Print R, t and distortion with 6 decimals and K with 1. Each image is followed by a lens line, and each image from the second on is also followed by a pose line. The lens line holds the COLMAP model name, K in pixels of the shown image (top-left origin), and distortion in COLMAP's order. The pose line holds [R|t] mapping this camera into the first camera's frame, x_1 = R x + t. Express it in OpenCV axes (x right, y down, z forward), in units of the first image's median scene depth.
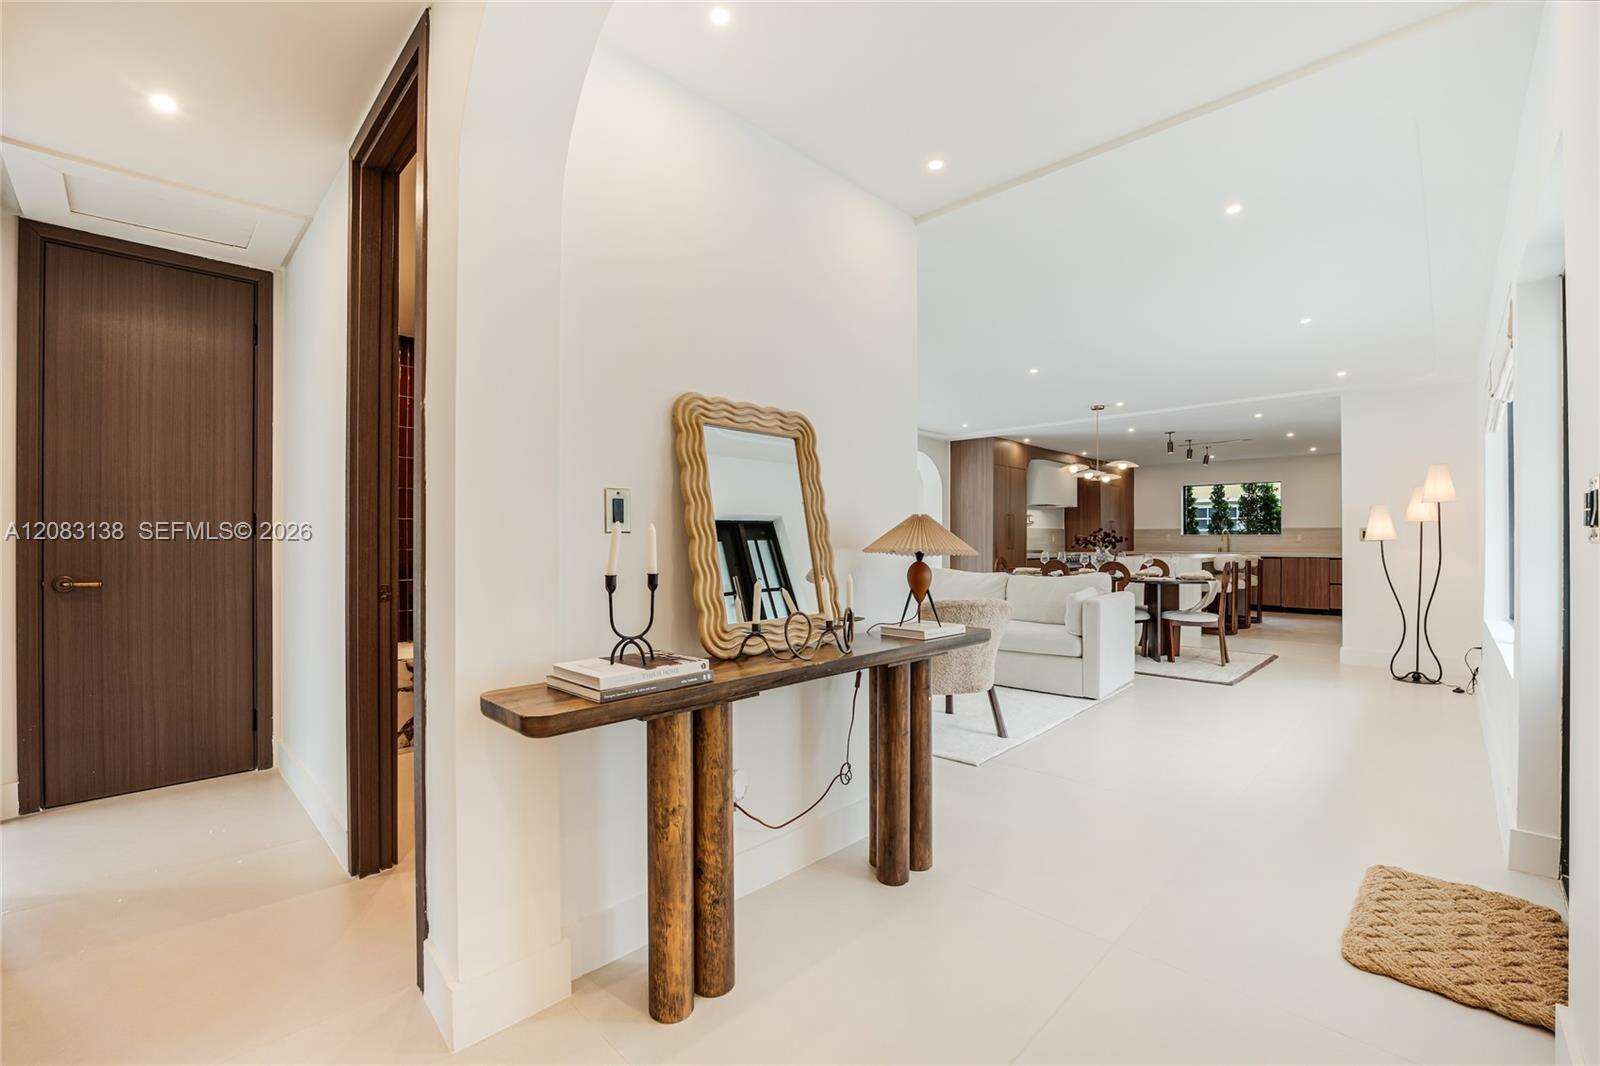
lens RADIAL K [[668.2, 0, 799.6], [0, 668.2, 536.8], [0, 0, 1]] dist [-0.023461, -0.000003]
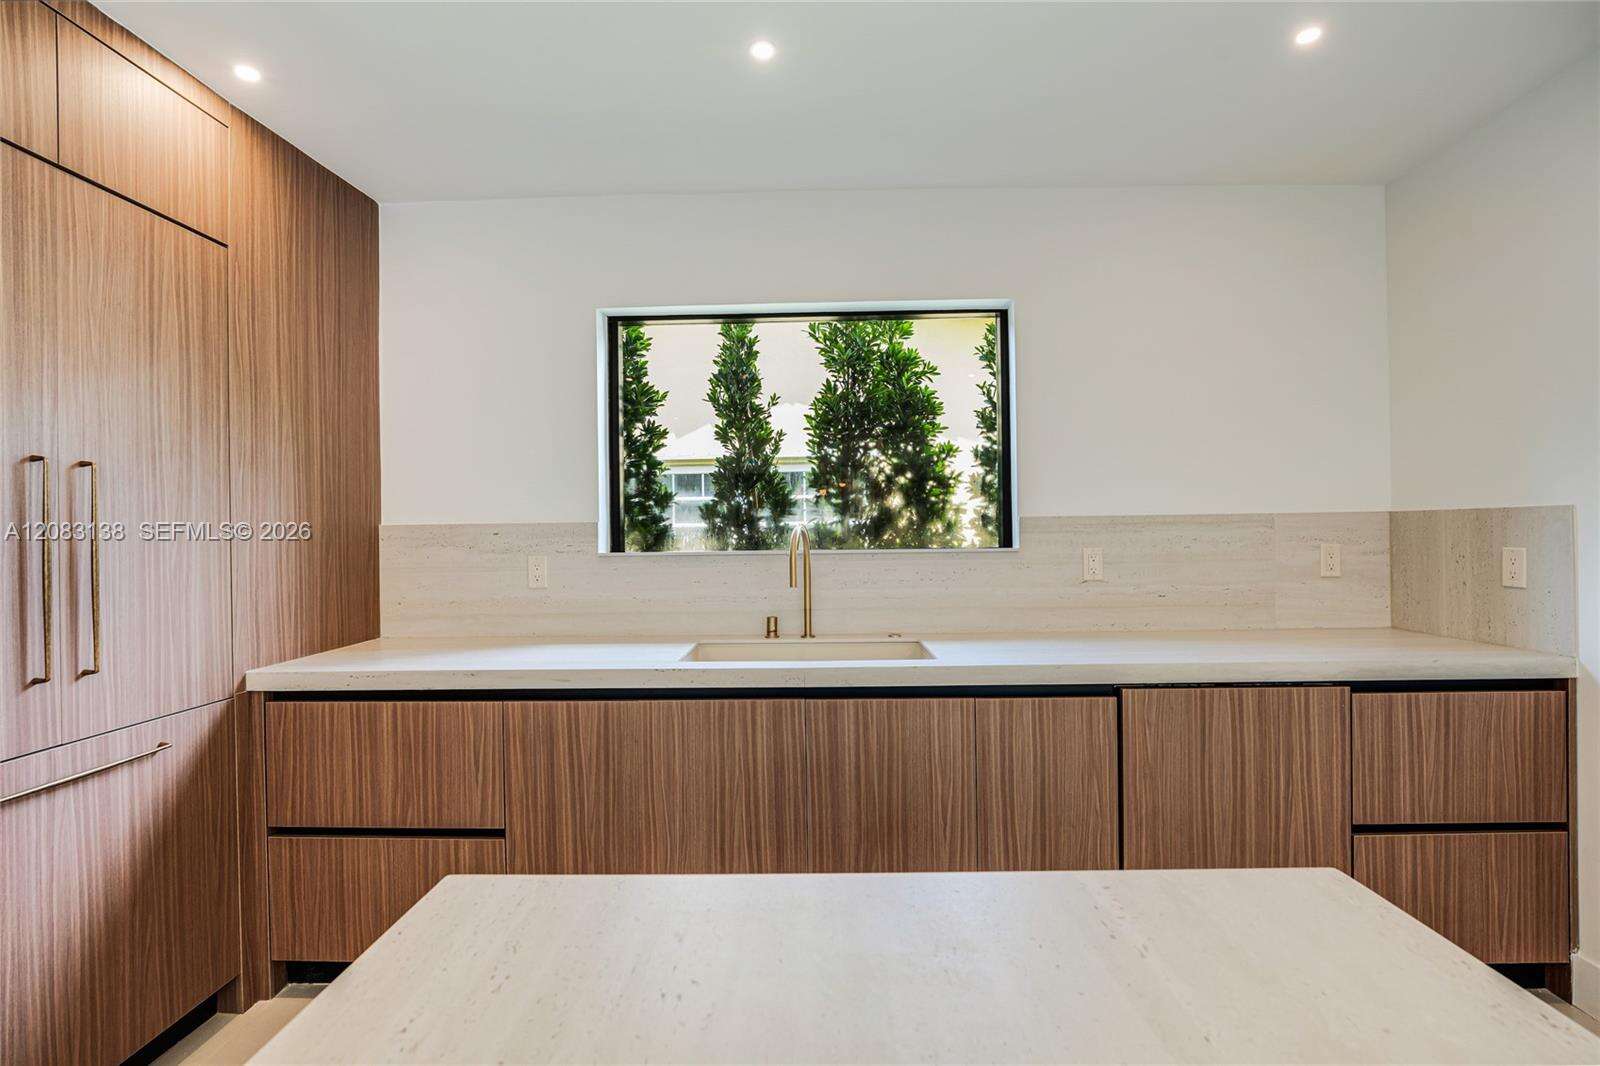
lens RADIAL K [[733.4, 0, 799.7], [0, 733.4, 529.0], [0, 0, 1]] dist [-0.019305, 0.000645]
pose [[0.732286, -0.008973, 0.680938, 0.534831], [0.013105, 0.999914, -0.000917, -0.010526], [-0.680871, 0.009595, 0.732340, 0.907701]]
